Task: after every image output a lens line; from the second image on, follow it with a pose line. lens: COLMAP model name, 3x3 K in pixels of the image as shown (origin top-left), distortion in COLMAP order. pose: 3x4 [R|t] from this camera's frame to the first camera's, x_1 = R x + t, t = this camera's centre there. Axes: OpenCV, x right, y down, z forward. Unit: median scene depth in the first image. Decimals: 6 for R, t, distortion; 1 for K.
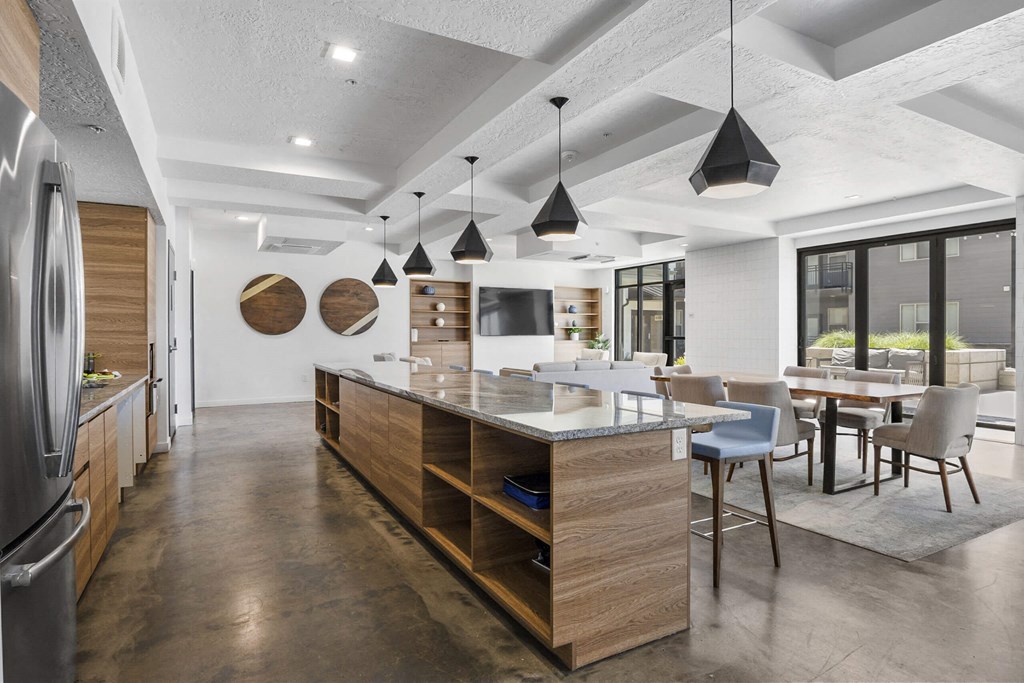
lens RADIAL K [[560.5, 0, 515.8], [0, 560.5, 340.1], [0, 0, 1]] dist [-0.025633, 0.002872]
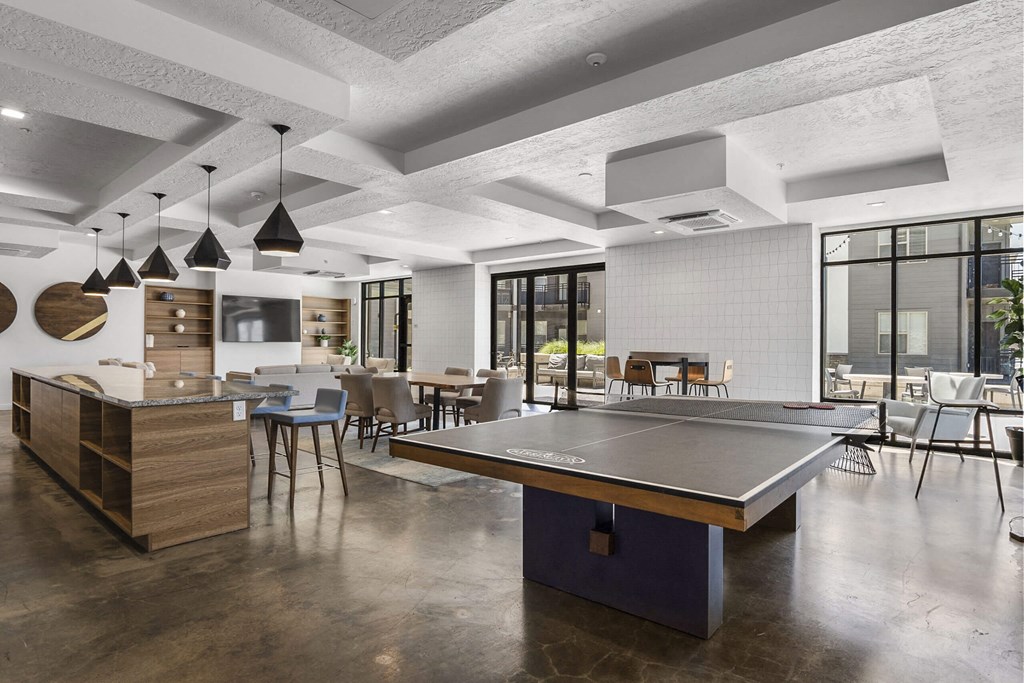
lens RADIAL K [[560.5, 0, 507.7], [0, 560.5, 340.7], [0, 0, 1]] dist [-0.025633, 0.002872]
pose [[0.943485, 0.007773, 0.331325, 0.146275], [-0.003955, 0.999918, -0.012198, 0.000624], [-0.331393, 0.010198, 0.943438, -0.228631]]
